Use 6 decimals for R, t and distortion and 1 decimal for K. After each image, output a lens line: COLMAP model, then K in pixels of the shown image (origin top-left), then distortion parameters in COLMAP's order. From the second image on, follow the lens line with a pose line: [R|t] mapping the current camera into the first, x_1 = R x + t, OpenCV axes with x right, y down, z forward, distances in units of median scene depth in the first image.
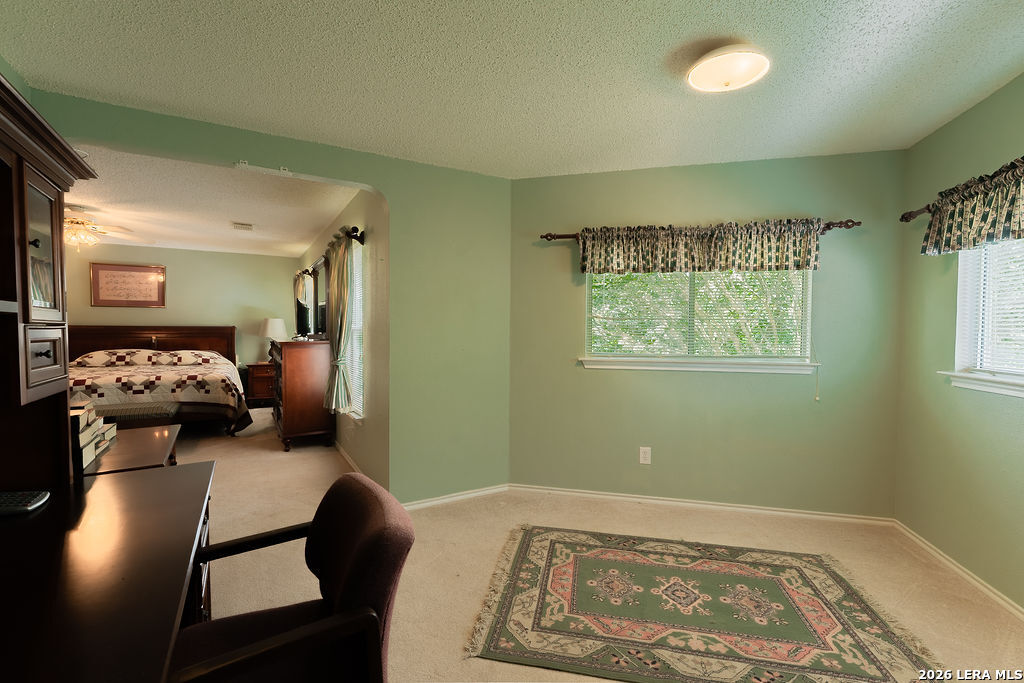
lens RADIAL K [[451.0, 0, 510.6], [0, 451.0, 337.1], [0, 0, 1]] dist [0.000637, -0.000185]
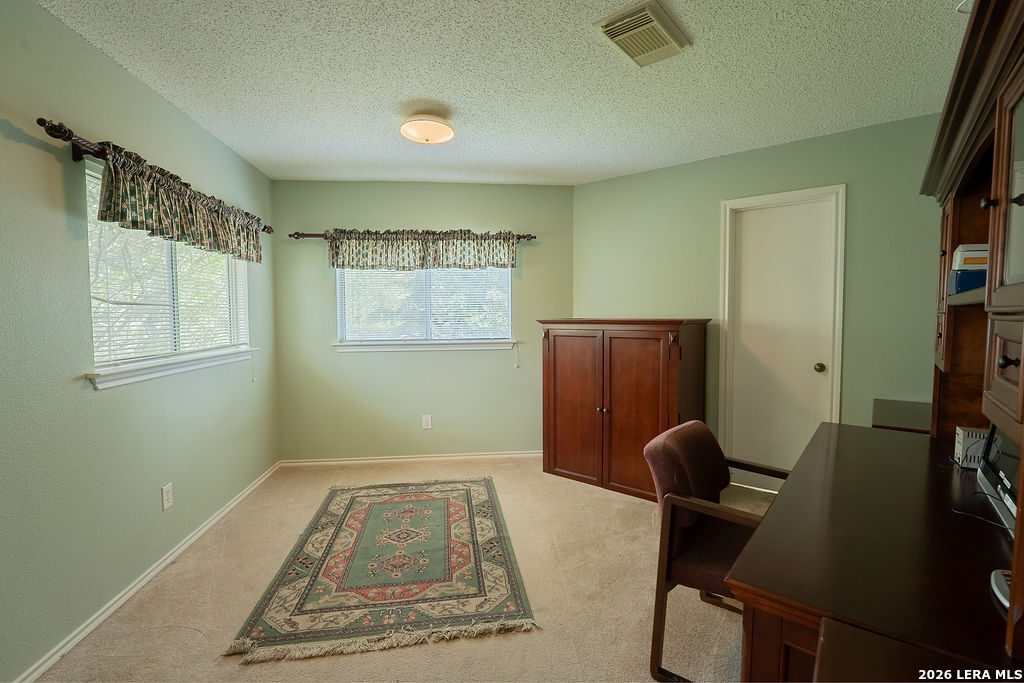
lens RADIAL K [[451.0, 0, 510.6], [0, 451.0, 337.1], [0, 0, 1]] dist [0.000637, -0.000185]
pose [[-0.333744, -0.046713, 0.941506, -0.931016], [0.022967, 0.998072, 0.057661, -0.026117], [-0.942384, 0.040867, -0.332027, 1.242593]]
